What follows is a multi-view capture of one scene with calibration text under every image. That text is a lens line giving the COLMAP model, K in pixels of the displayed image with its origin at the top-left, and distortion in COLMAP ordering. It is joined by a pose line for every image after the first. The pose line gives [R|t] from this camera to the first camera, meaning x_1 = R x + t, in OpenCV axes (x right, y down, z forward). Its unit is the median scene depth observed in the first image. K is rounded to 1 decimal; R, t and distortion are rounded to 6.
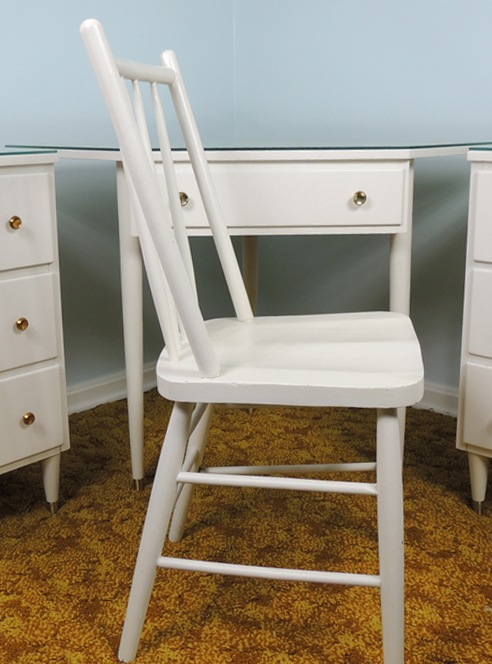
lens RADIAL K [[809.1, 0, 233.5], [0, 809.1, 316.4], [0, 0, 1]] dist [-0.000165, 0.000000]
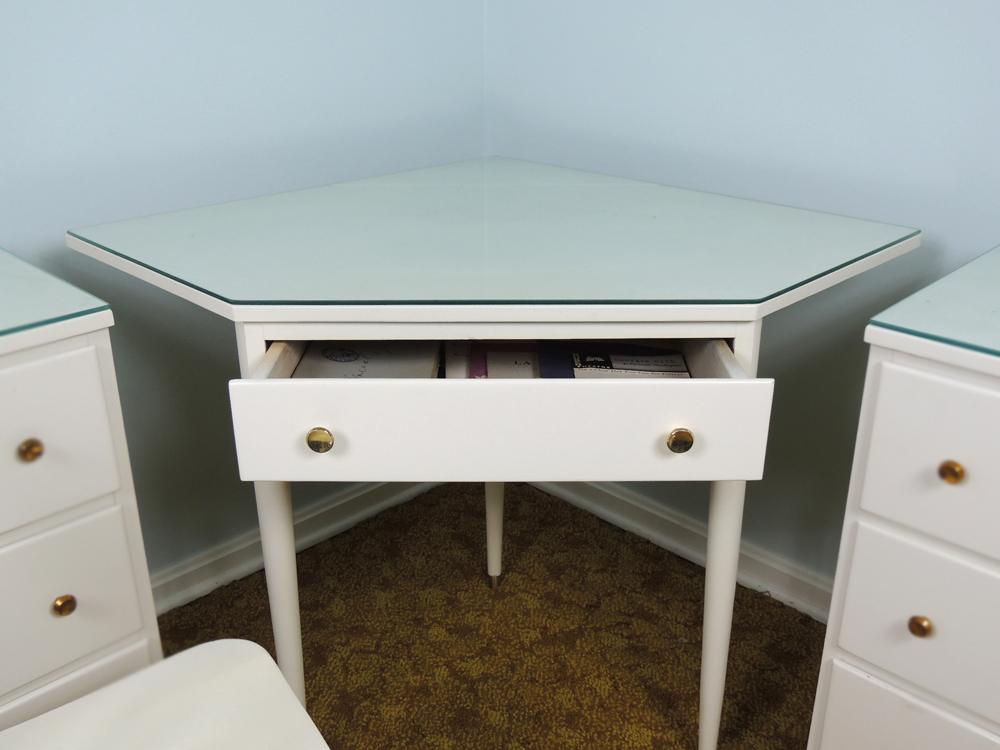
lens RADIAL K [[957.2, 0, 504.4], [0, 957.2, 375.4], [0, 0, 1]] dist [-0.007695, 0.000000]
pose [[0.999427, 0.022279, -0.025476, 0.062987], [-0.017696, 0.985670, 0.167755, -0.257908], [0.028848, -0.167208, 0.985499, 0.344456]]
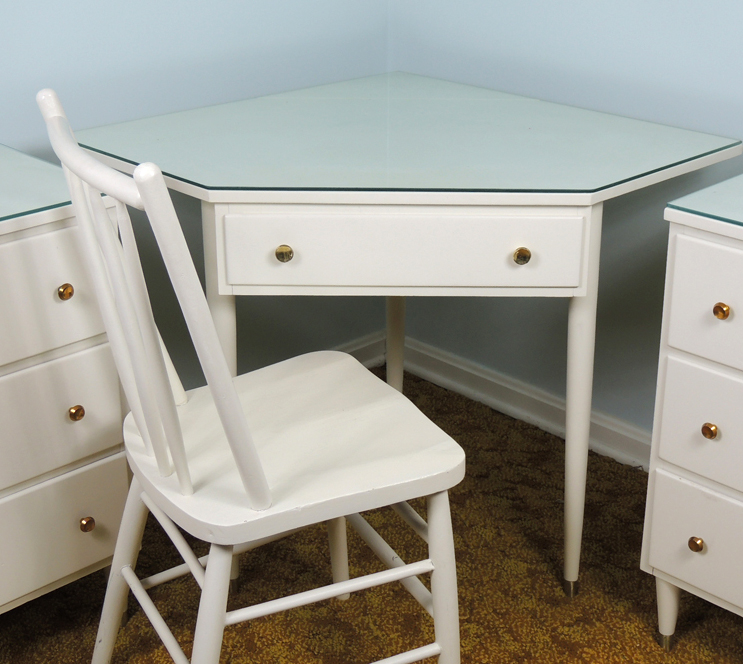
lens RADIAL K [[1269.7, 0, 392.9], [0, 1269.7, 288.4], [0, 0, 1]] dist [-0.042003, 0.000000]
pose [[0.998961, 0.030431, -0.033914, 0.075614], [-0.025624, 0.990633, 0.134128, -0.264992], [0.037678, -0.133120, 0.990383, -0.167982]]
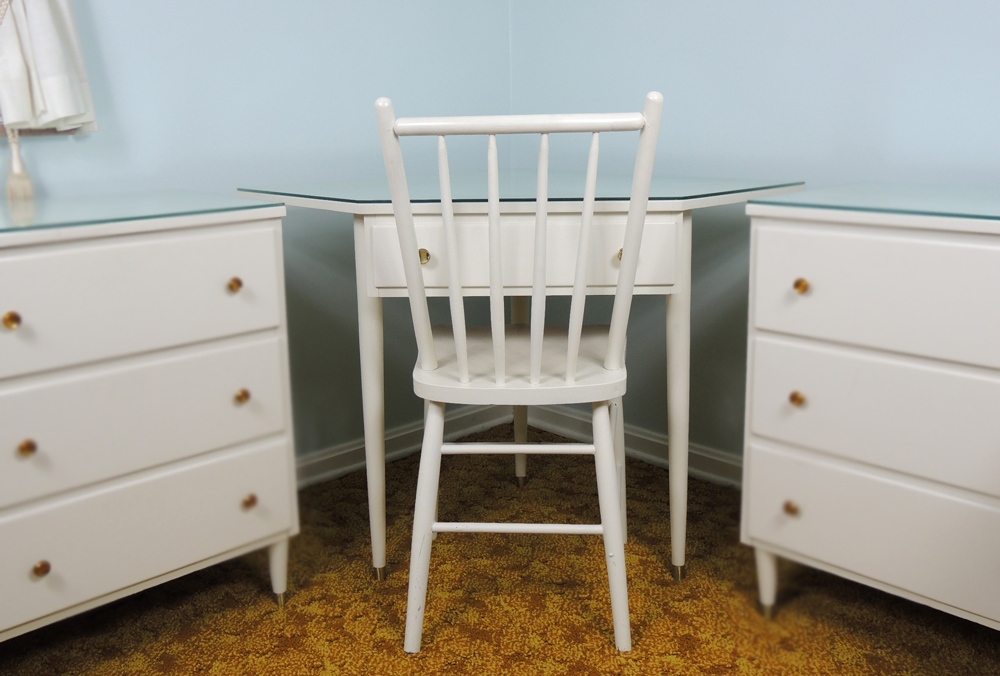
lens RADIAL K [[966.2, 0, 497.2], [0, 966.2, 307.7], [0, 0, 1]] dist [-0.017331, 0.000000]
pose [[0.998031, 0.006263, -0.062410, 0.081498], [-0.008097, 0.999542, -0.029171, -0.056458], [0.062198, 0.029619, 0.997624, -0.048838]]
